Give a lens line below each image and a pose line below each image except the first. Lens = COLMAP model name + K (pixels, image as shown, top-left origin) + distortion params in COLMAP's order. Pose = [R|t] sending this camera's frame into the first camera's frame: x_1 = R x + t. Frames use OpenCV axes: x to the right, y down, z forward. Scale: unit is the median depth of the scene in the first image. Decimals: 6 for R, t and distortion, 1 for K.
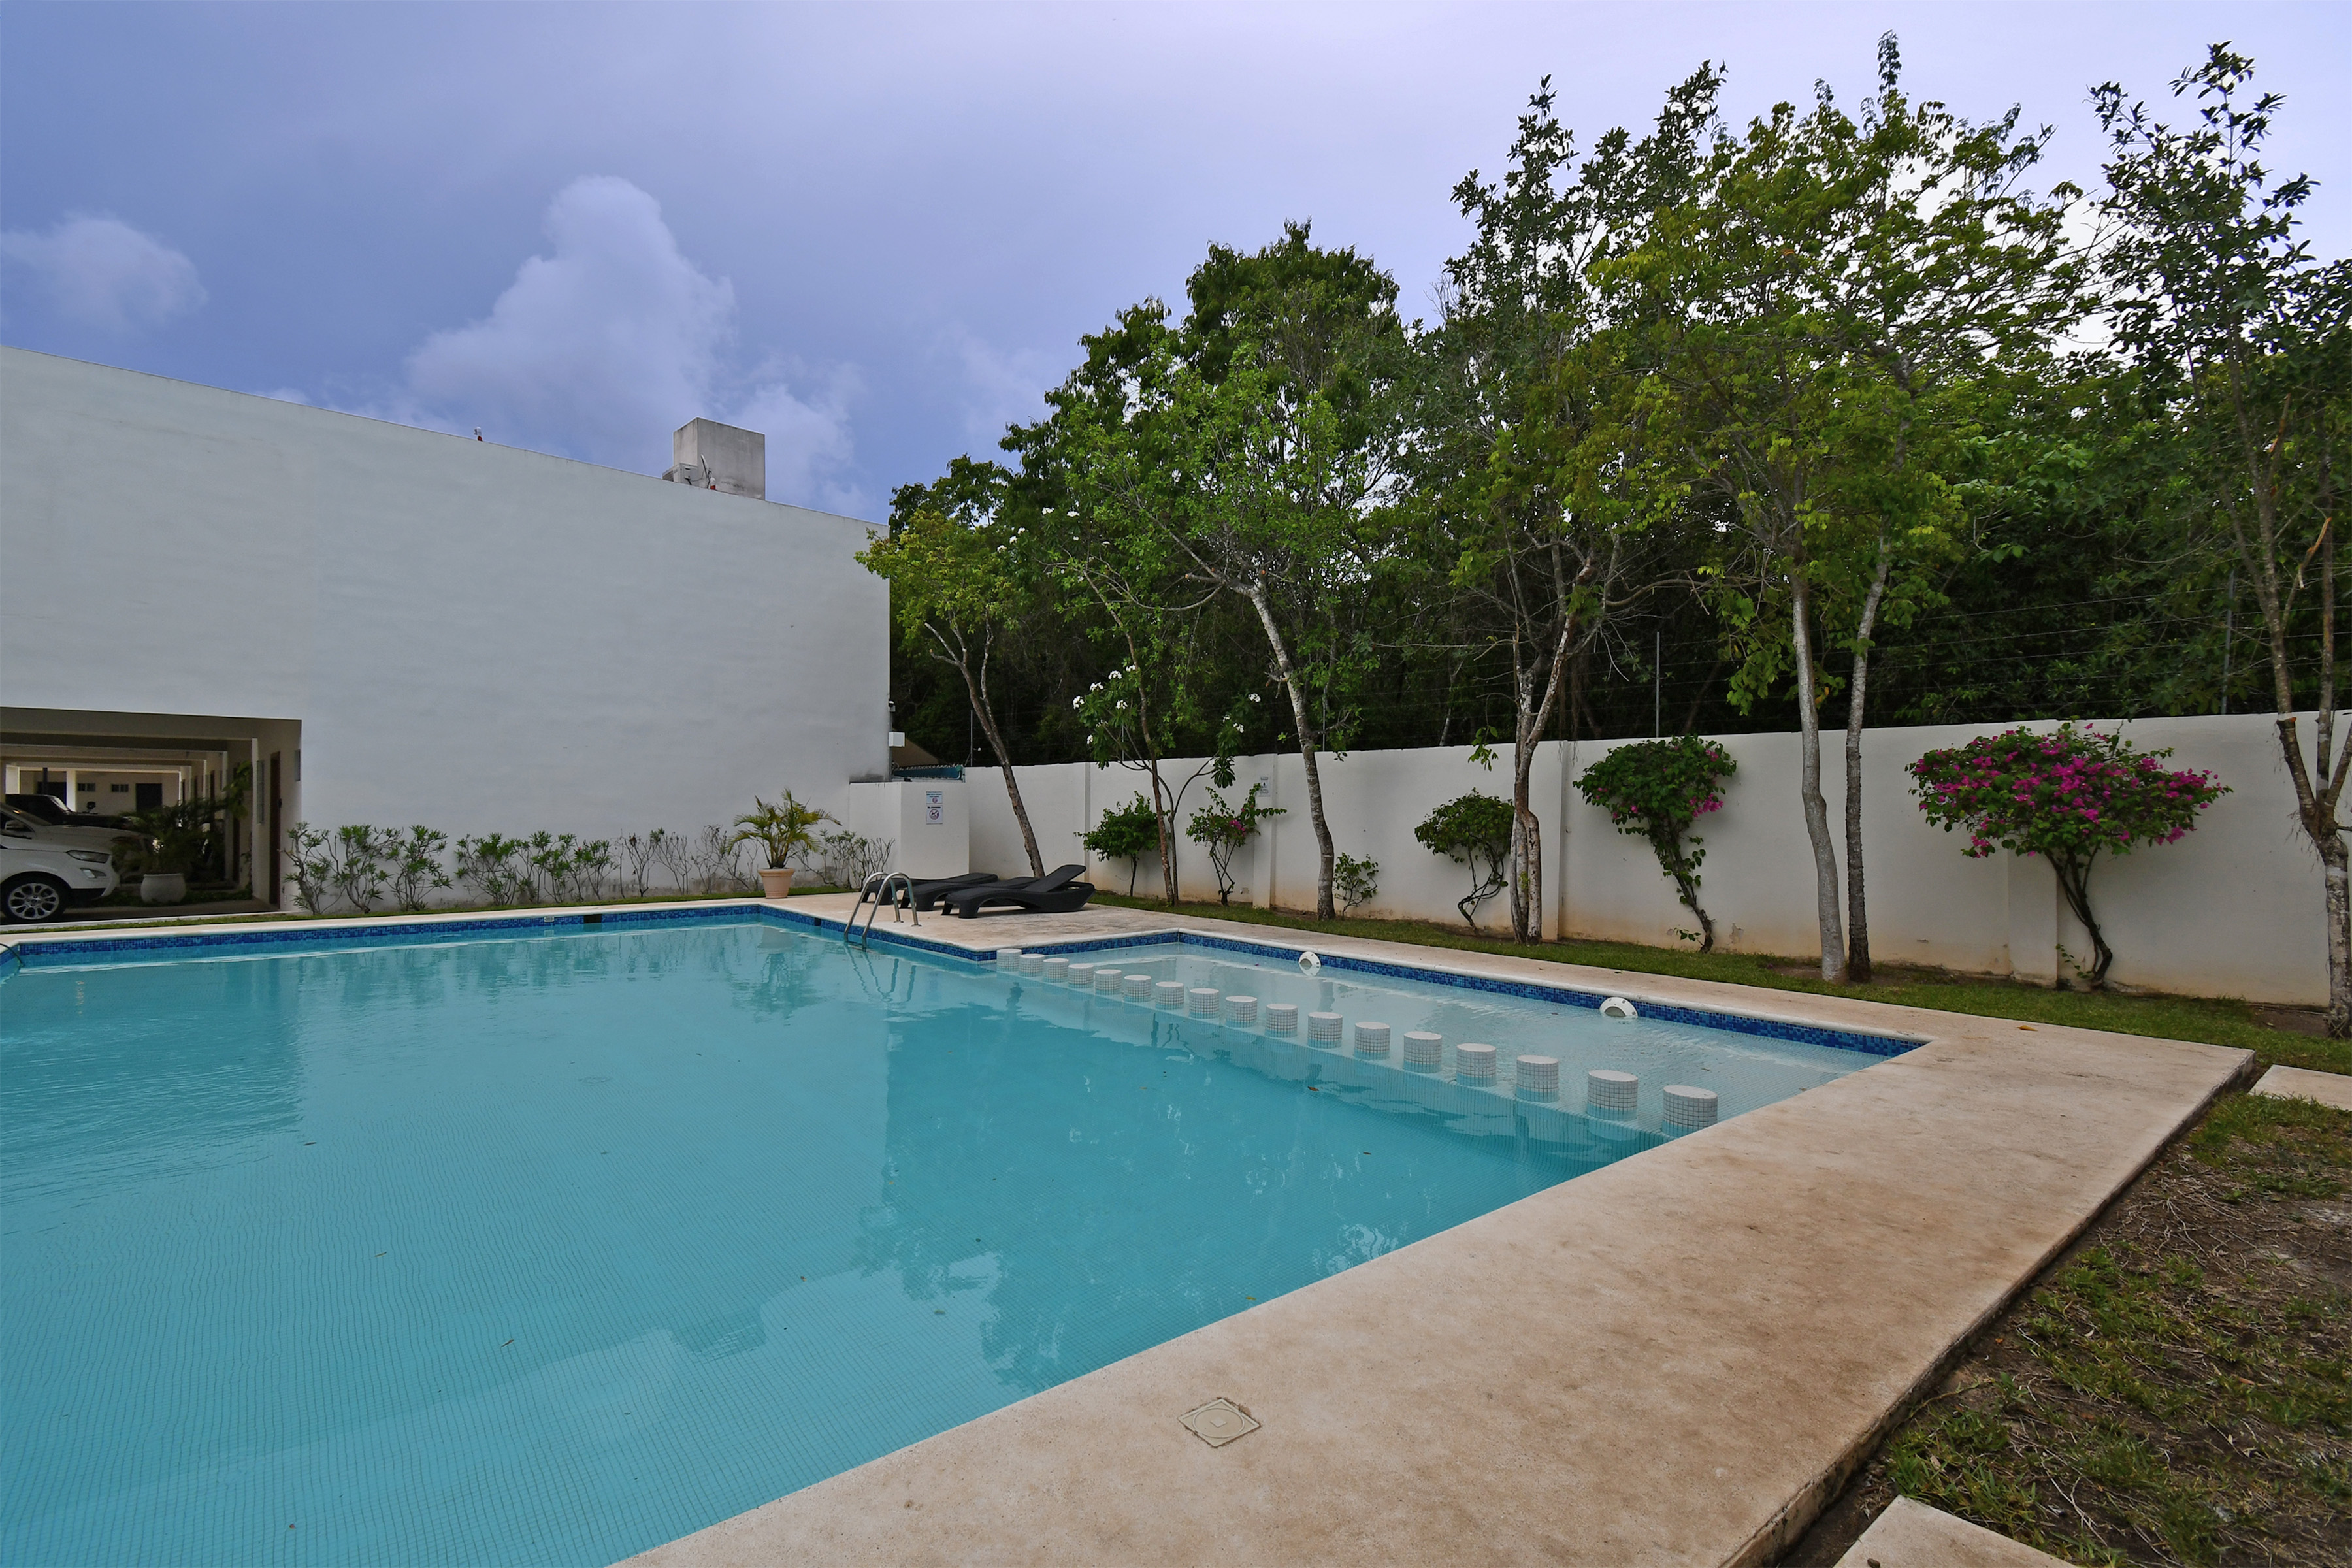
lens RADIAL K [[1129.5, 0, 1169.5], [0, 1129.5, 789.0], [0, 0, 1]] dist [0.037564, -0.013108]
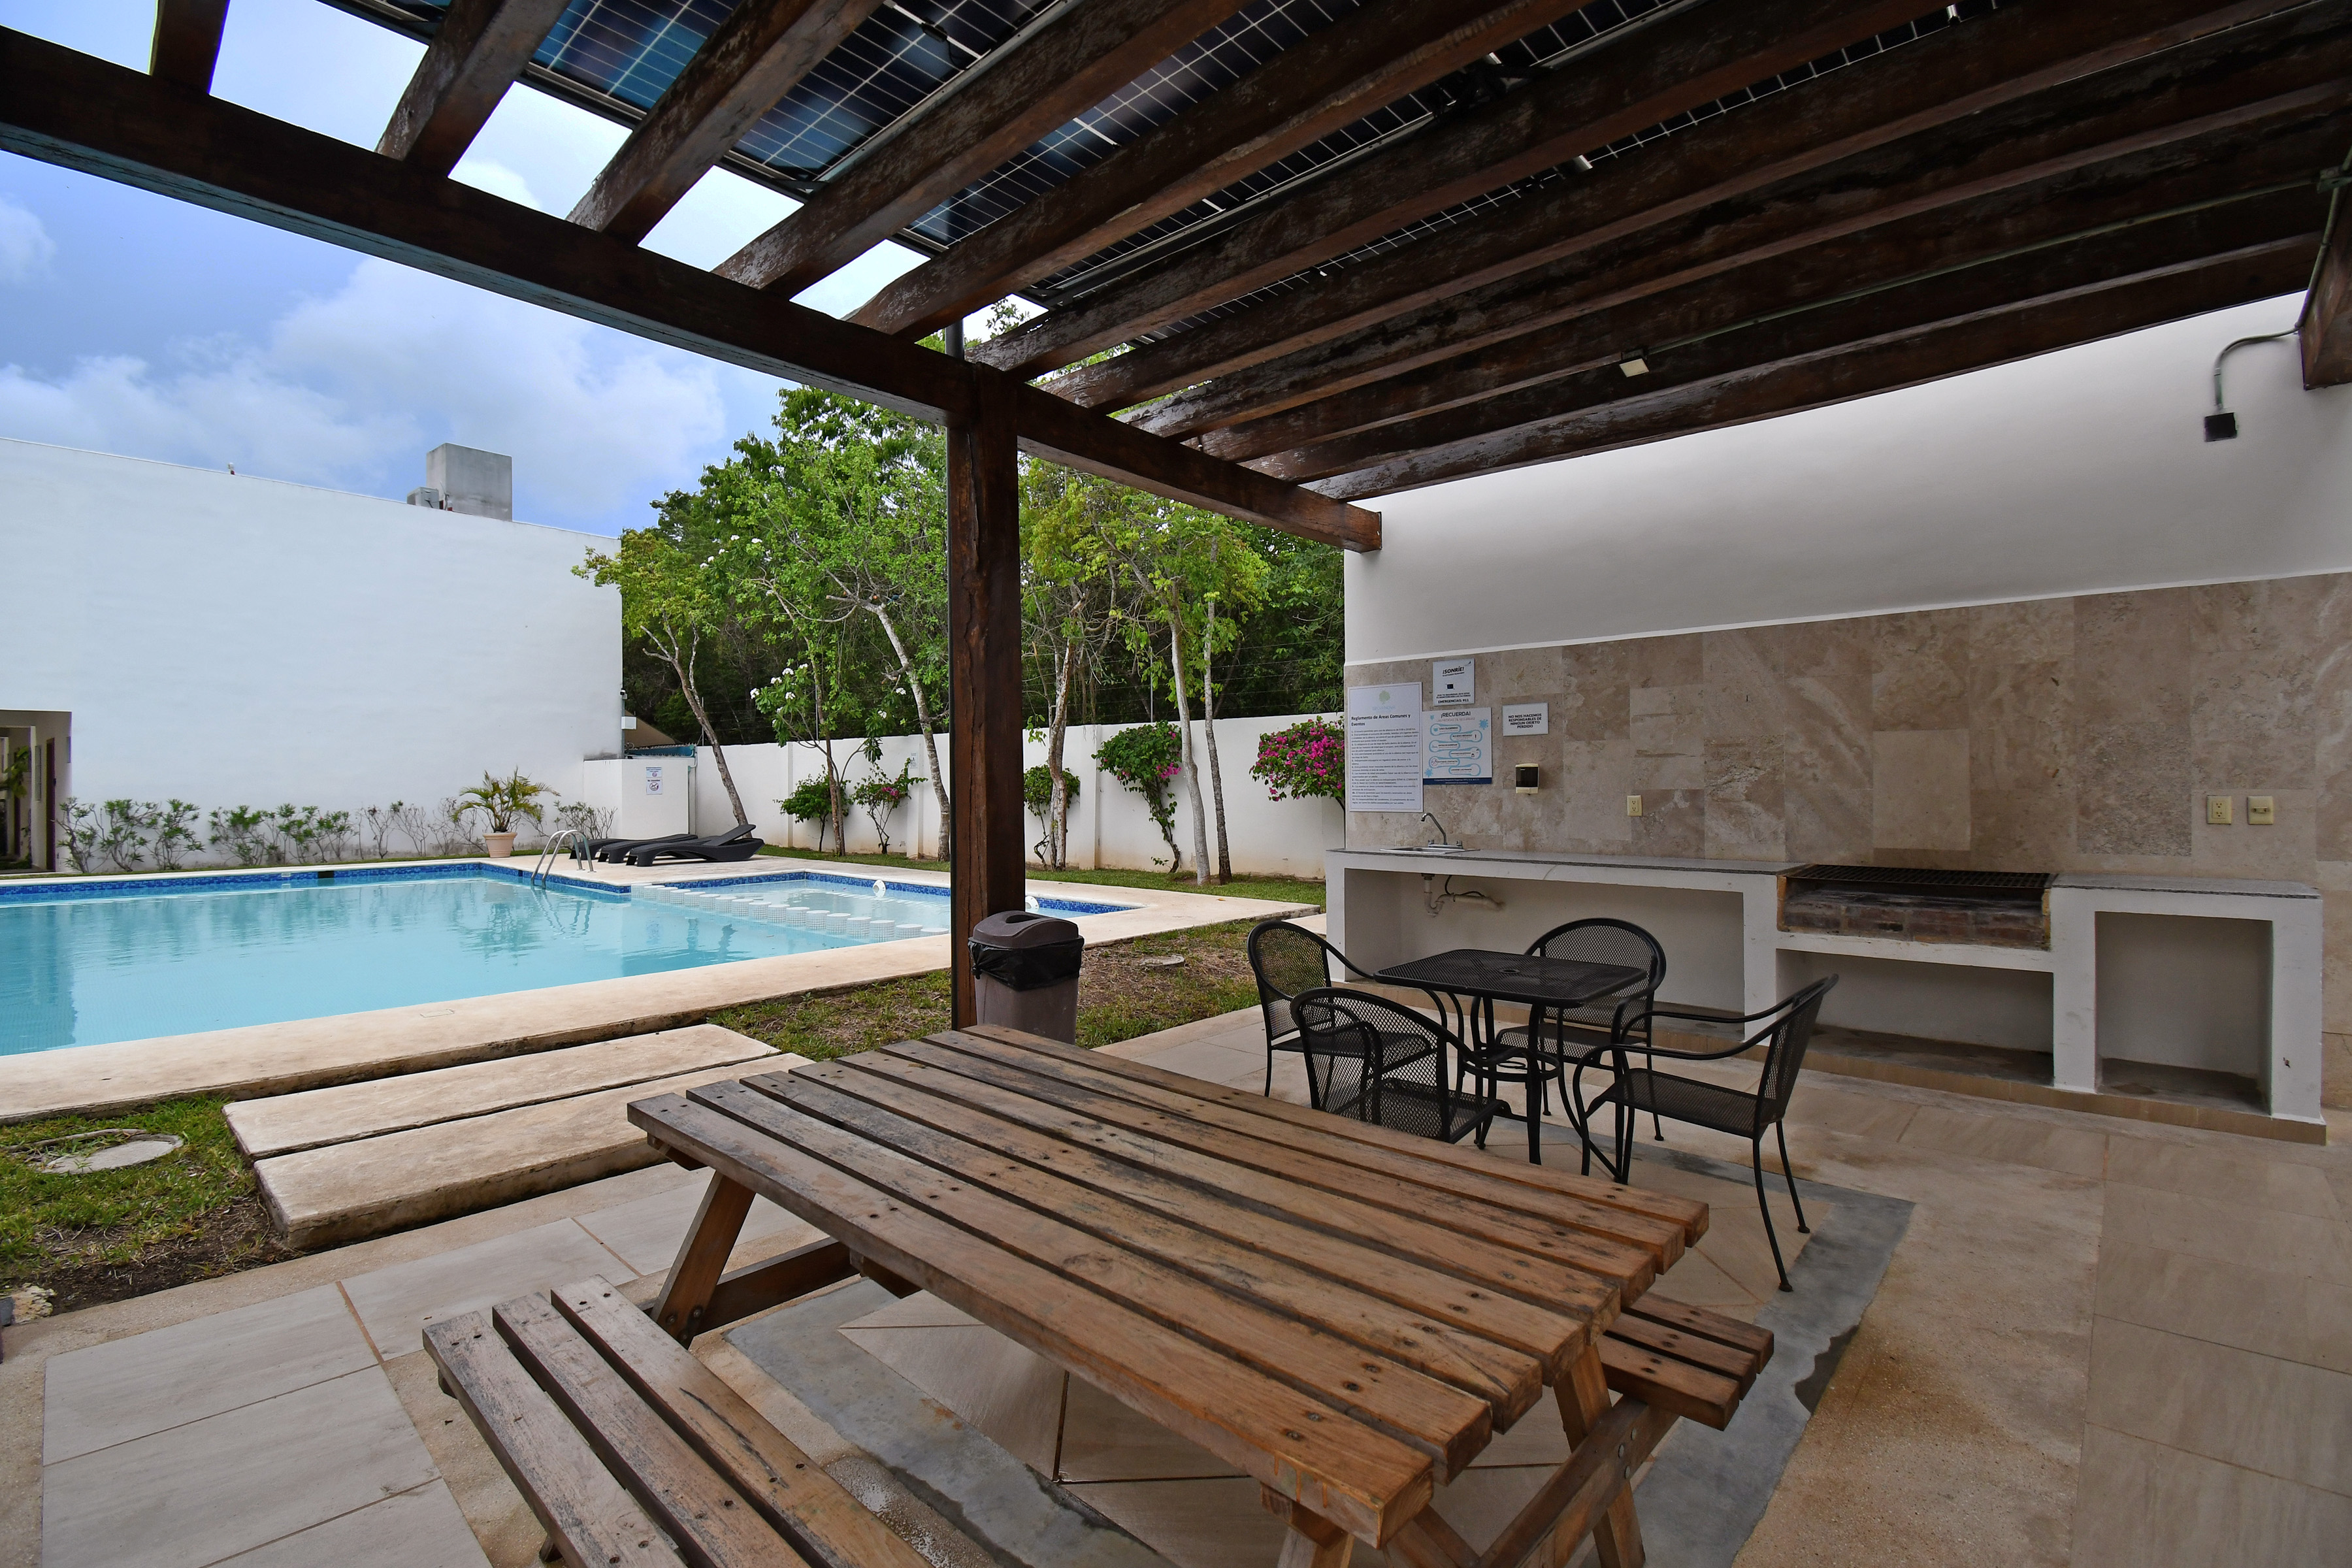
lens RADIAL K [[1046.9, 0, 1183.7], [0, 1046.9, 766.5], [0, 0, 1]] dist [-0.036000, -0.001987]
pose [[0.982880, -0.010054, 0.183970, 0.181661], [0.009415, 0.999946, 0.004349, 0.002709], [-0.184004, -0.002543, 0.982922, -0.220716]]
